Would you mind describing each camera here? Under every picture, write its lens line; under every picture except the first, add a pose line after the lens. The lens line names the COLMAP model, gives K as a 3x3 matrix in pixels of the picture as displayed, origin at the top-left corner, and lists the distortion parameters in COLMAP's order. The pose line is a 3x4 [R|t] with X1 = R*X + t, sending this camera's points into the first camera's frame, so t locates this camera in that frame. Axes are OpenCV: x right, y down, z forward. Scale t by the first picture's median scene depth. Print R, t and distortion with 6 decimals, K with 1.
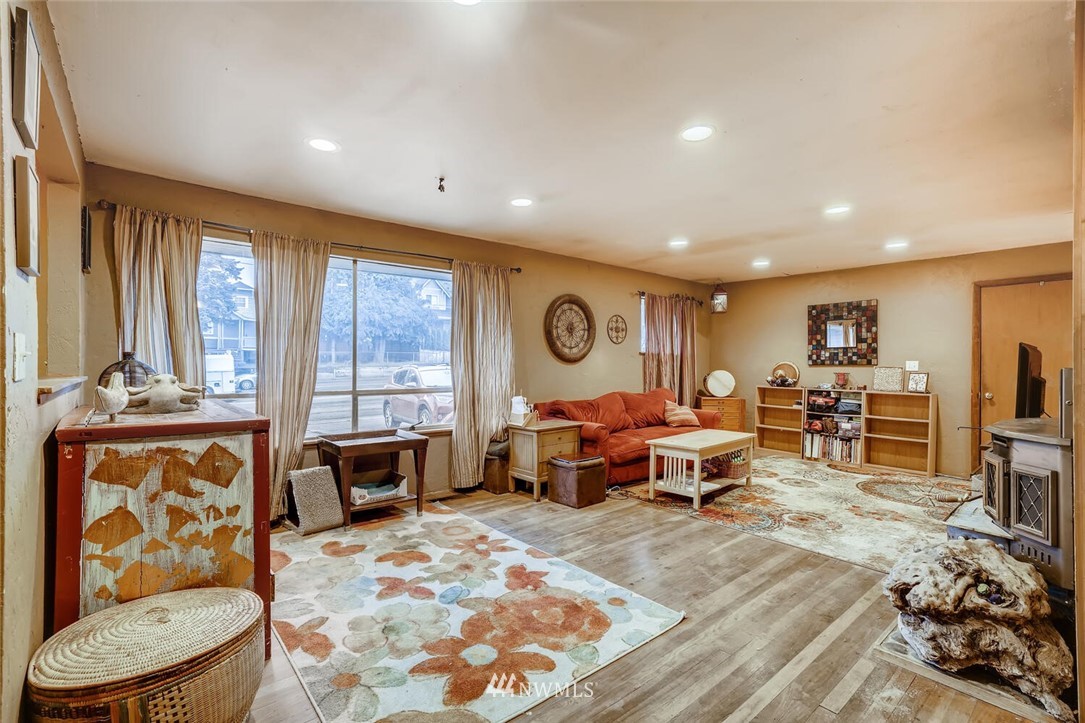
lens RADIAL K [[497.7, 0, 548.0], [0, 497.7, 360.7], [0, 0, 1]] dist [-0.002372, 0.000497]
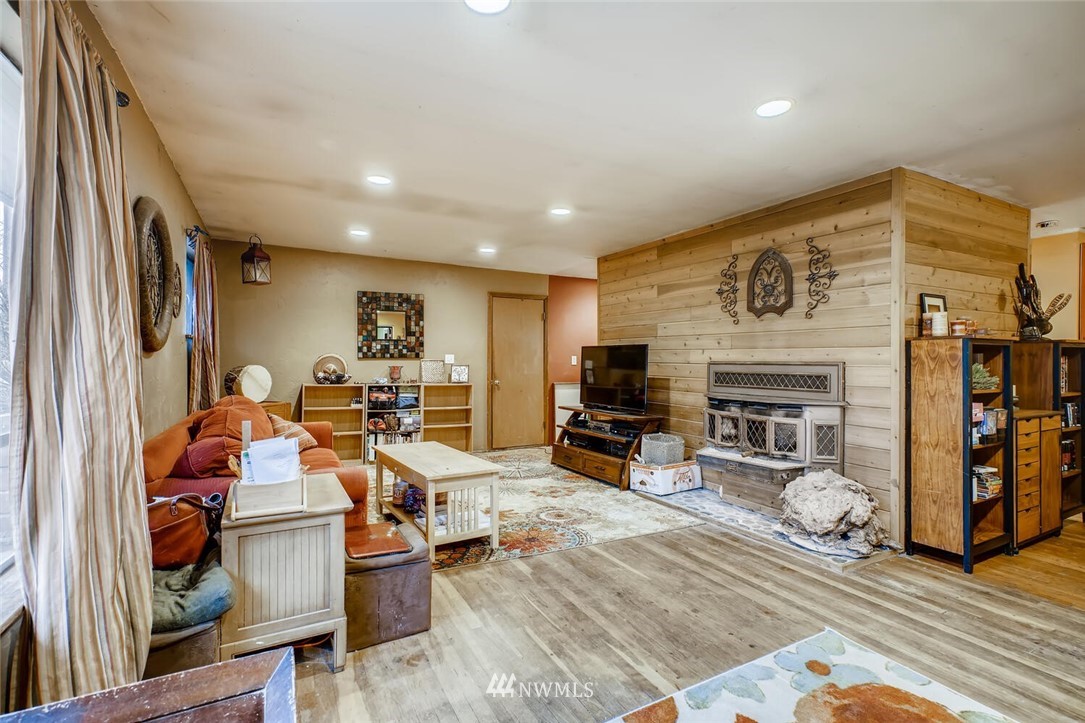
lens RADIAL K [[497.7, 0, 548.0], [0, 497.7, 360.7], [0, 0, 1]] dist [-0.002372, 0.000497]
pose [[0.209100, -0.003896, 0.977887, -0.322043], [-0.013993, 0.999878, 0.006975, 0.003188], [-0.977794, -0.015142, 0.209020, 0.573123]]
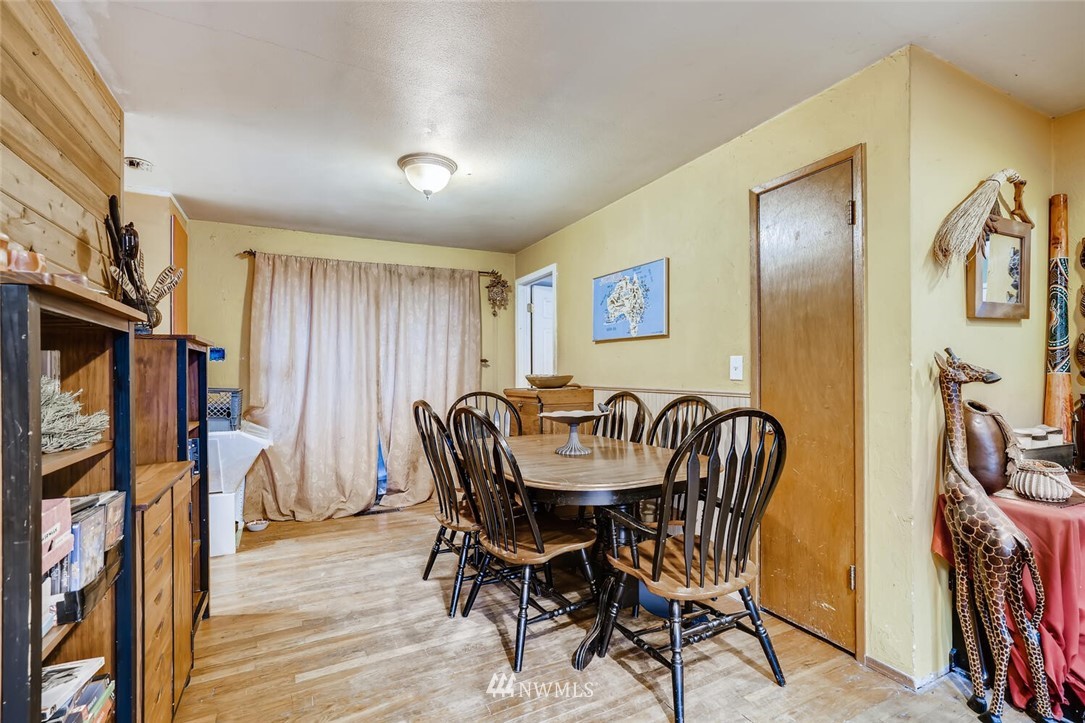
lens RADIAL K [[498.3, 0, 539.0], [0, 498.3, 372.6], [0, 0, 1]] dist [-0.033569, 0.020509]
pose [[-0.971022, 0.004204, 0.238954, 0.104064], [0.001654, 0.999940, -0.010875, 0.003548], [-0.238986, -0.010164, -0.970970, 0.352857]]
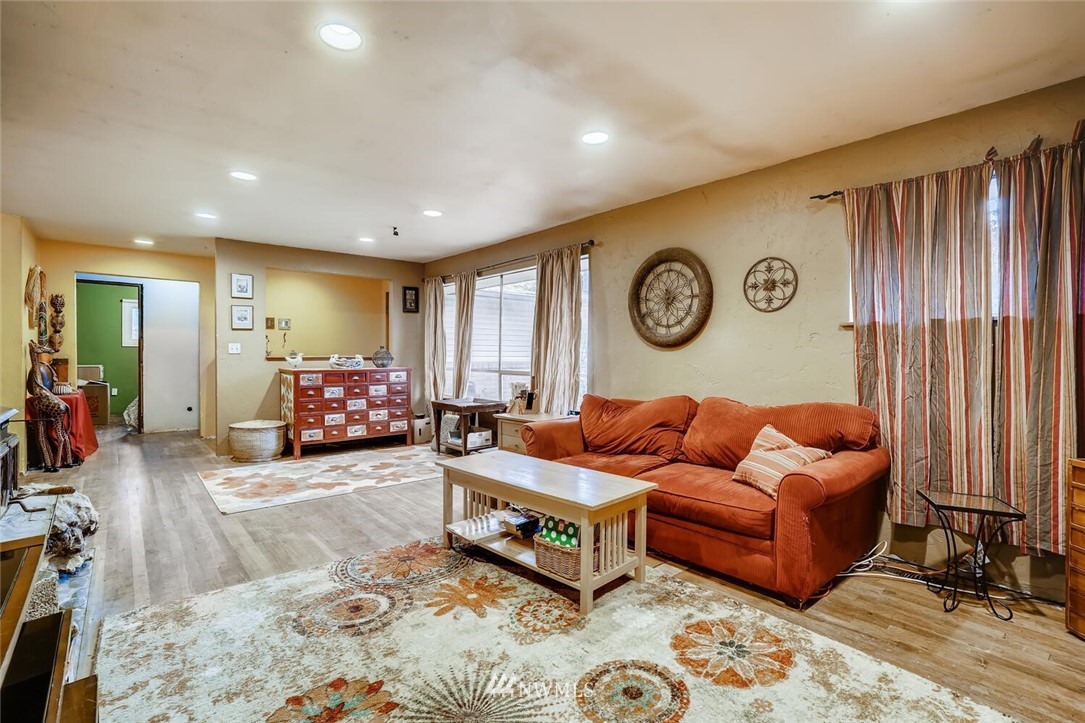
lens RADIAL K [[507.1, 0, 535.4], [0, 507.1, 363.1], [0, 0, 1]] dist [-0.000993, 0.000702]
pose [[-0.029989, 0.017389, -0.999399, 0.773941], [0.003701, 0.999844, 0.017285, 0.012098], [0.999543, -0.003181, -0.030048, 0.863416]]
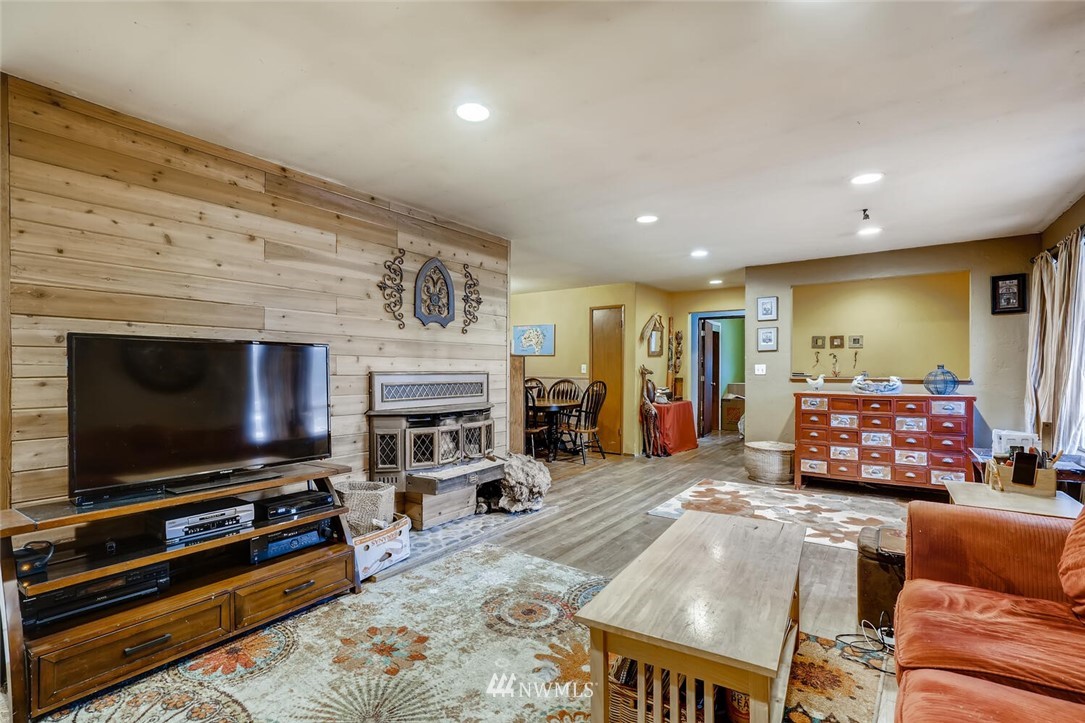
lens RADIAL K [[498.3, 0, 539.0], [0, 498.3, 372.6], [0, 0, 1]] dist [-0.033569, 0.020509]
pose [[-0.975632, -0.002947, -0.219393, 0.449153], [-0.002187, 0.999991, -0.003705, 0.009059], [0.219402, -0.003135, -0.975630, 1.138499]]
